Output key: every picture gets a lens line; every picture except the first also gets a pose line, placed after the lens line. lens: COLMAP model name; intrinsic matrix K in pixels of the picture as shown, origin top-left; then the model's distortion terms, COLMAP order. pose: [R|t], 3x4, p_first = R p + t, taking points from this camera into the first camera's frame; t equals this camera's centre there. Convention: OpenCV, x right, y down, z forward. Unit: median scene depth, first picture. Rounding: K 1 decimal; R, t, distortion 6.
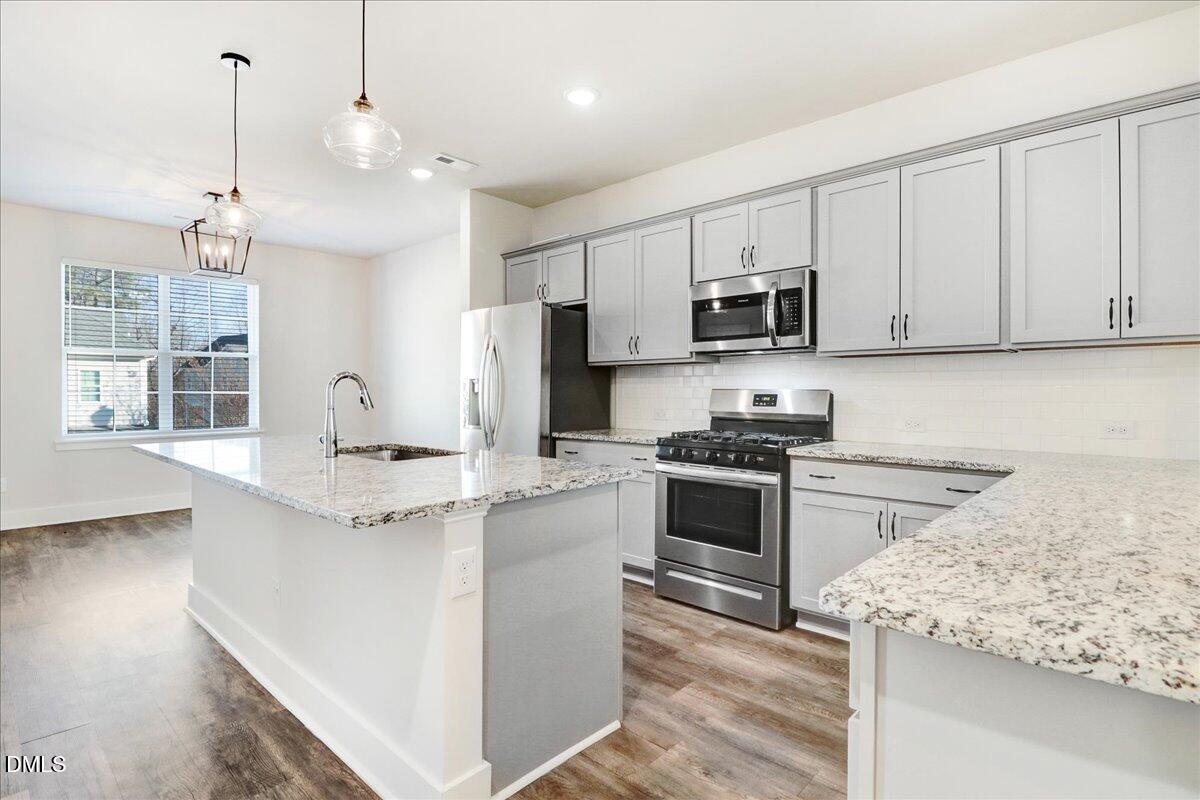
lens RADIAL K [[594.8, 0, 613.1], [0, 594.8, 392.1], [0, 0, 1]] dist [-0.000511, -0.000841]
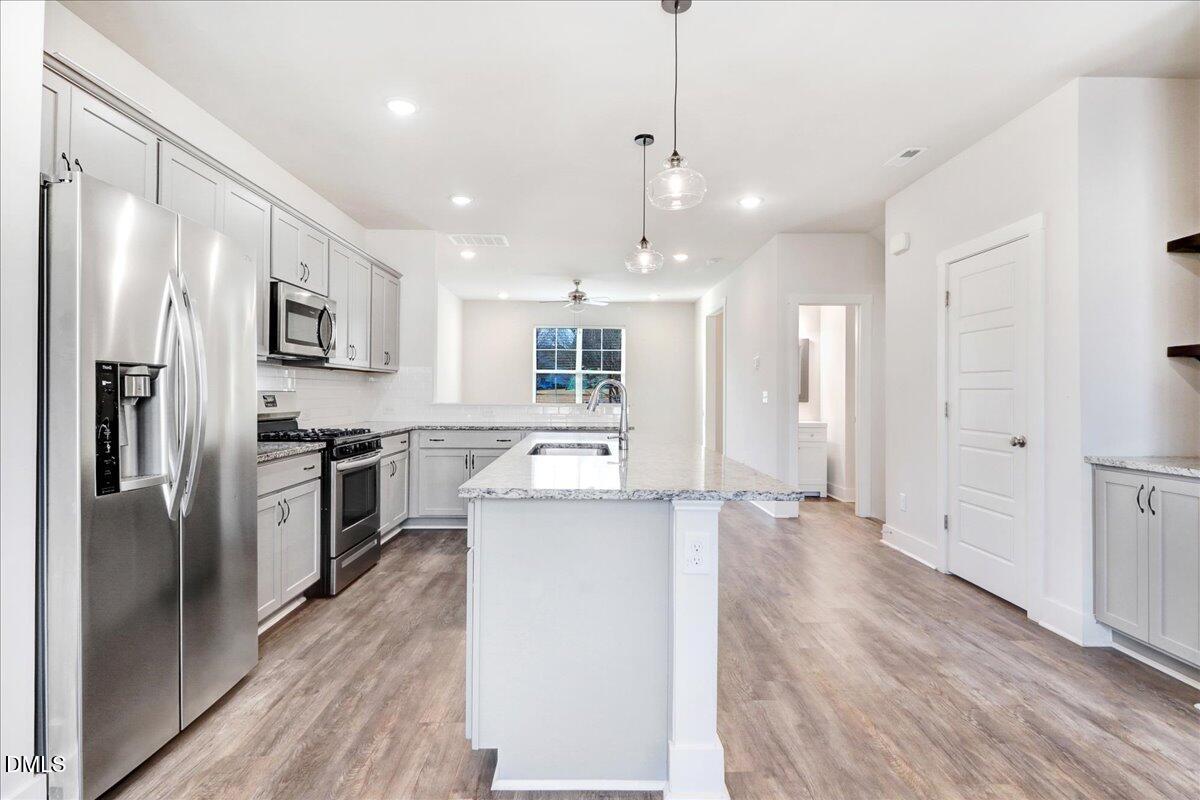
lens RADIAL K [[616.1, 0, 611.3], [0, 616.1, 390.7], [0, 0, 1]] dist [0.015052, -0.020619]
pose [[-0.695327, -0.004401, 0.718680, -1.361702], [-0.006185, 0.999981, 0.000140, -0.008910], [-0.718667, -0.004348, -0.695341, 1.897605]]
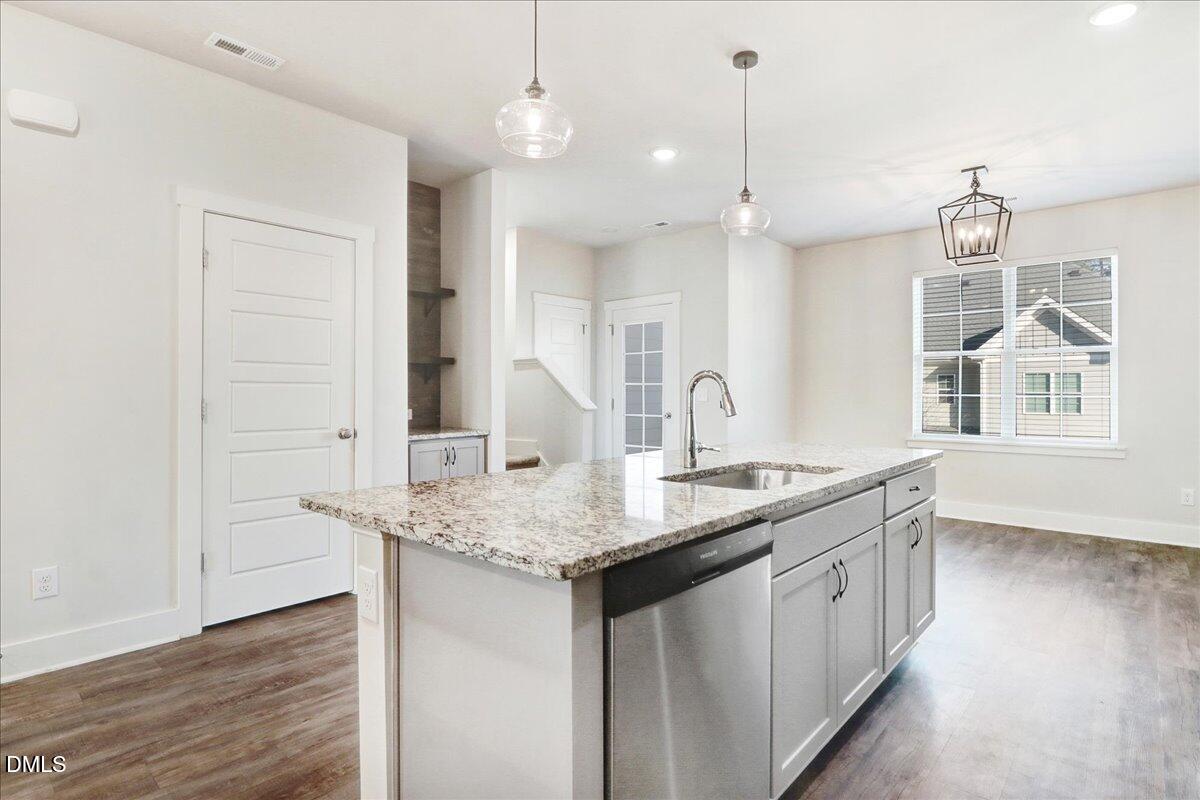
lens RADIAL K [[616.1, 0, 611.3], [0, 616.1, 390.7], [0, 0, 1]] dist [0.015052, -0.020619]
pose [[0.014673, 0.000603, -0.999892, 0.444207], [-0.007998, 0.999968, 0.000486, -0.005039], [0.999860, 0.007990, 0.014678, 0.872388]]
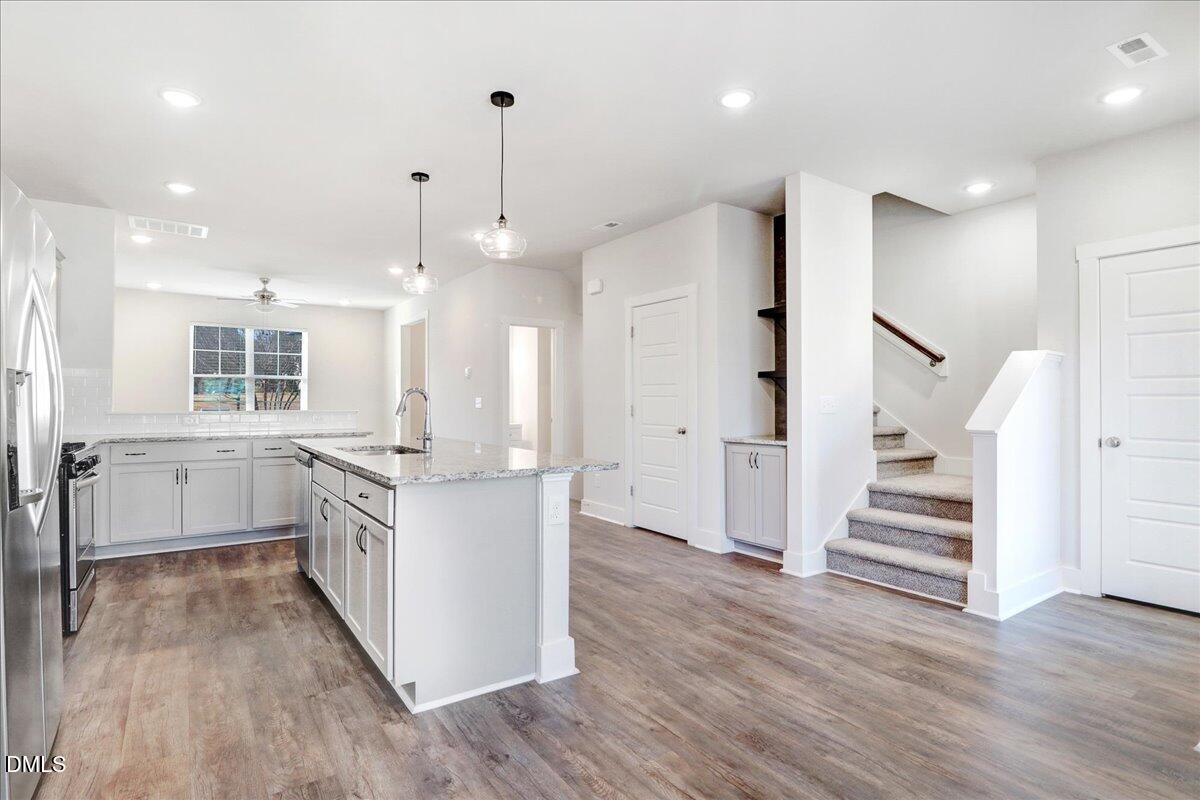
lens RADIAL K [[597.4, 0, 635.1], [0, 597.4, 401.5], [0, 0, 1]] dist [-0.004294, -0.016544]
pose [[-0.982251, -0.005555, 0.187487, -1.228635], [-0.004649, 0.999975, 0.005271, -0.010345], [-0.187512, 0.004306, -0.982253, 2.311096]]
